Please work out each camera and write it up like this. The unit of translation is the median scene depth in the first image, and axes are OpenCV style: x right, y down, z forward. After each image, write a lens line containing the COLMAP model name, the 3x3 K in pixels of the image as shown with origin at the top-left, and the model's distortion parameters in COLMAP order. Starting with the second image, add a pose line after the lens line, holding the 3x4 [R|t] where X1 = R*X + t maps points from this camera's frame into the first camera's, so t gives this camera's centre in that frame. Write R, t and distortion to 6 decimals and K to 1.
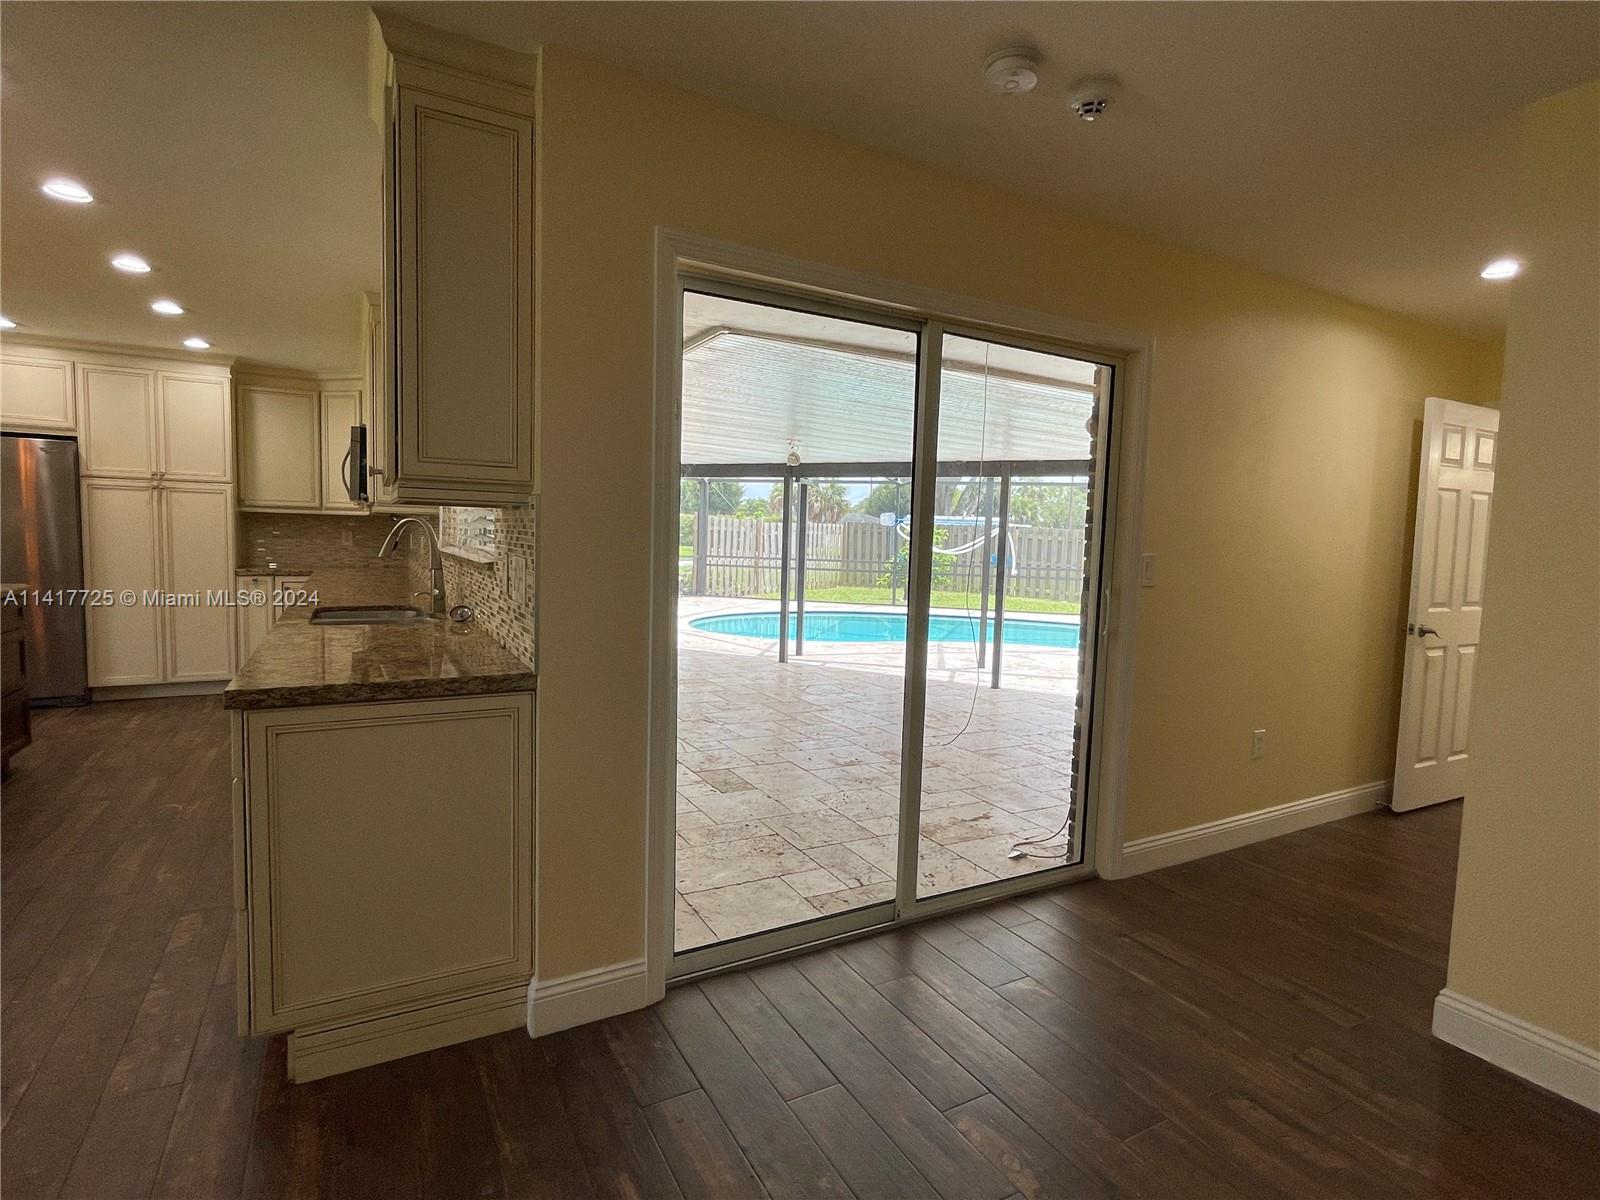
lens RADIAL K [[801.2, 0, 801.3], [0, 801.2, 595.2], [0, 0, 1]] dist [-0.003915, 0.000750]
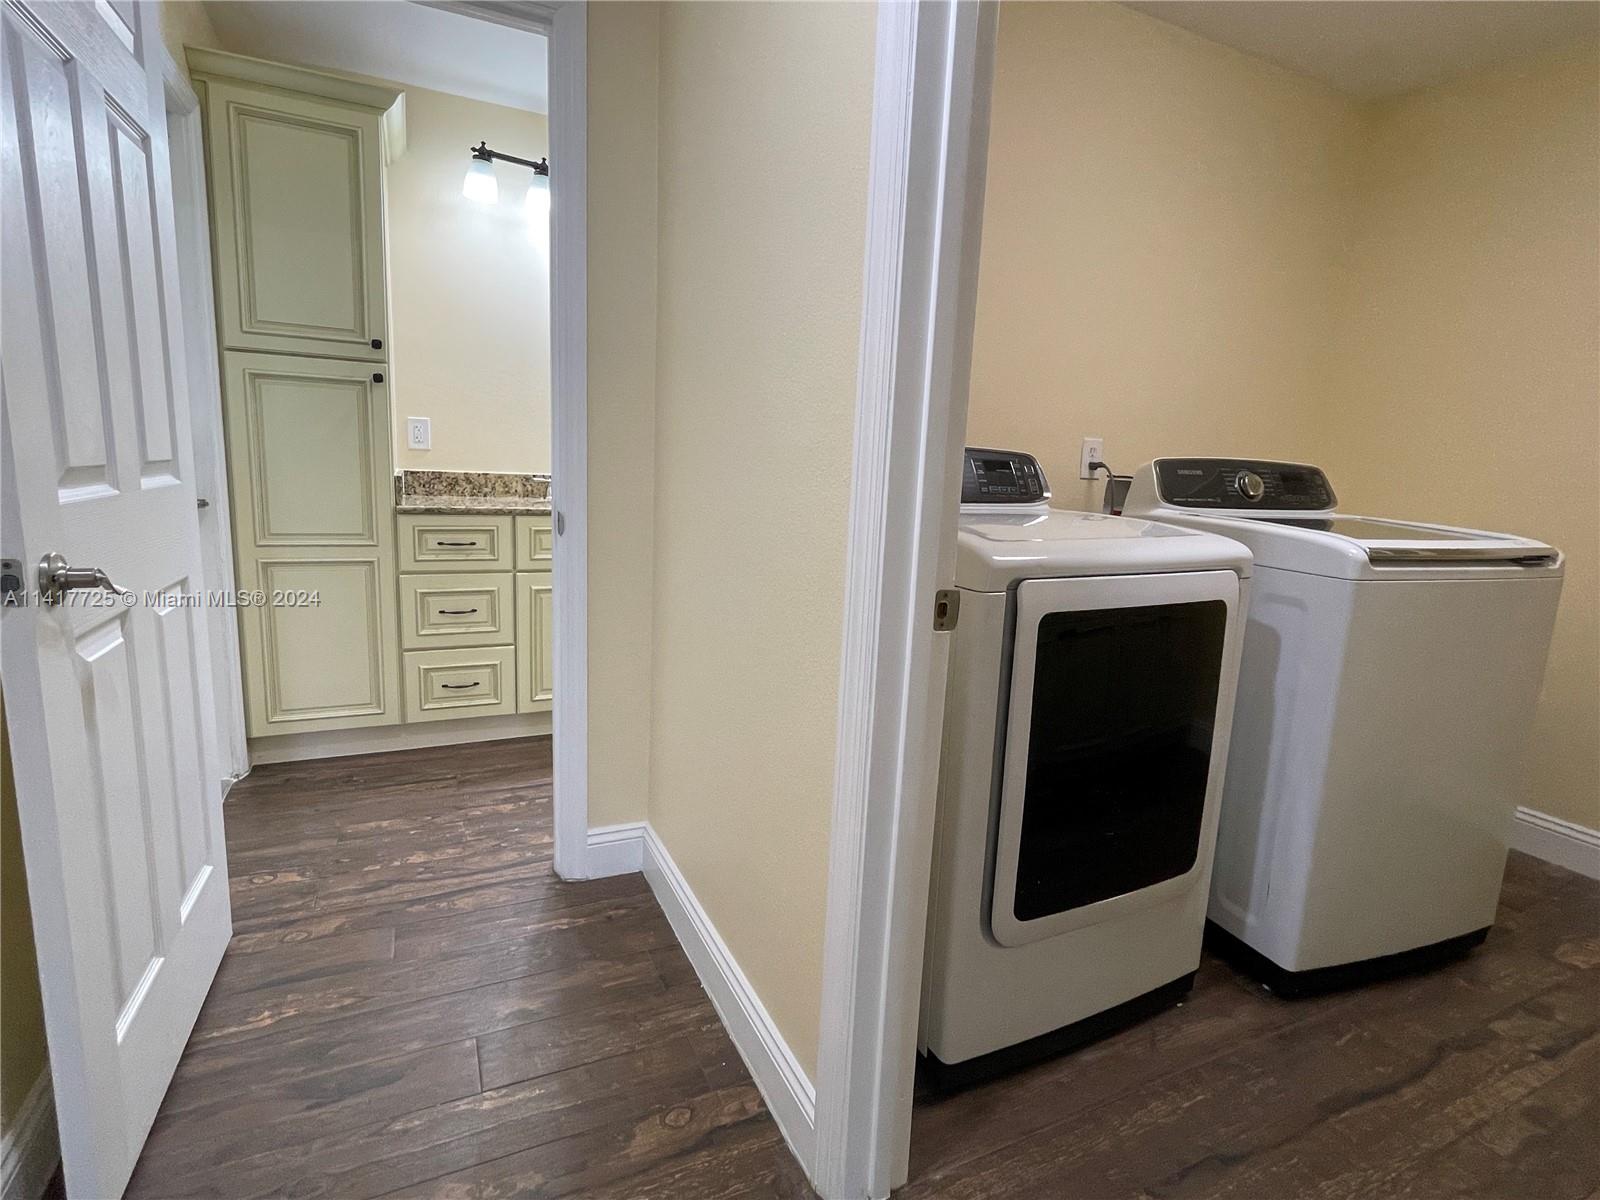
lens RADIAL K [[801.2, 0, 803.5], [0, 801.2, 597.6], [0, 0, 1]] dist [-0.003915, 0.000750]
pose [[0.060434, -0.195352, 0.978869, 0.369042], [0.028667, 0.980597, 0.193927, 0.004906], [-0.997760, 0.016342, 0.064861, 0.507804]]
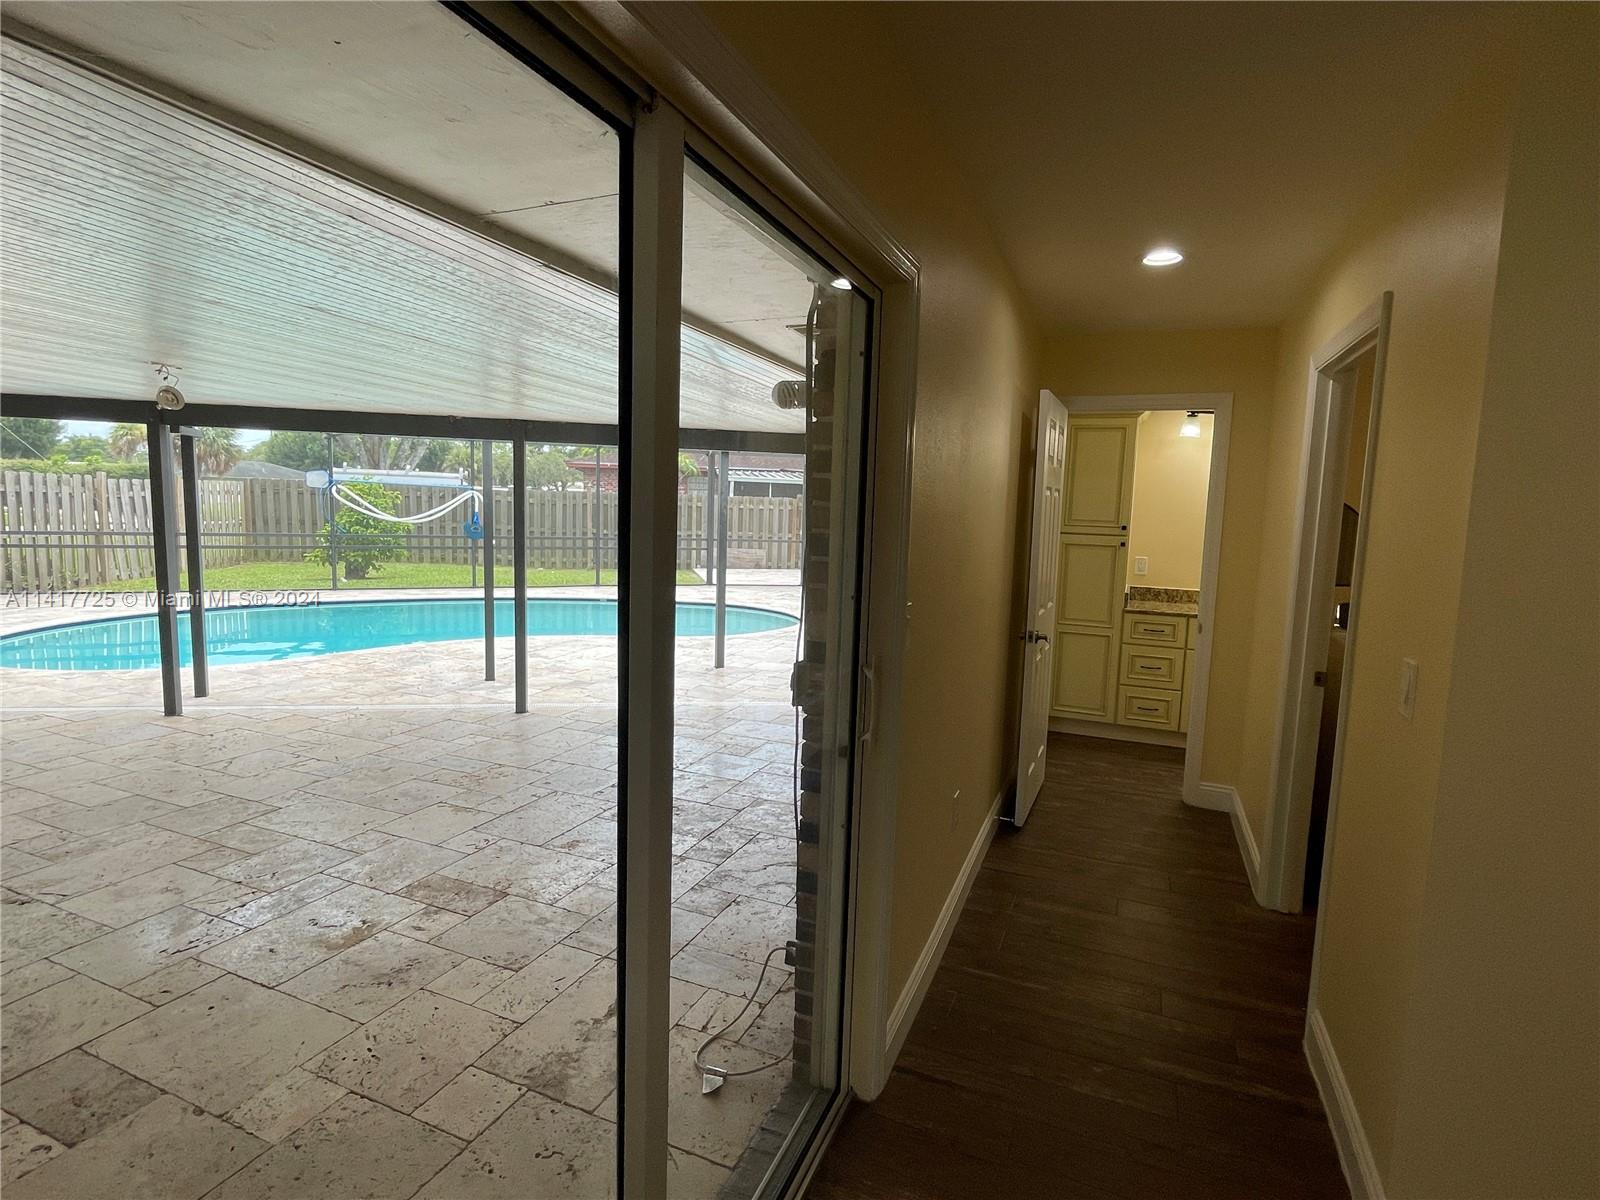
lens RADIAL K [[801.2, 0, 802.2], [0, 801.2, 597.3], [0, 0, 1]] dist [-0.003915, 0.000750]
pose [[0.786087, -0.076819, 0.613324, -0.018373], [0.039230, 0.996447, 0.074525, -0.058337], [-0.616870, -0.034522, 0.786308, 0.288128]]
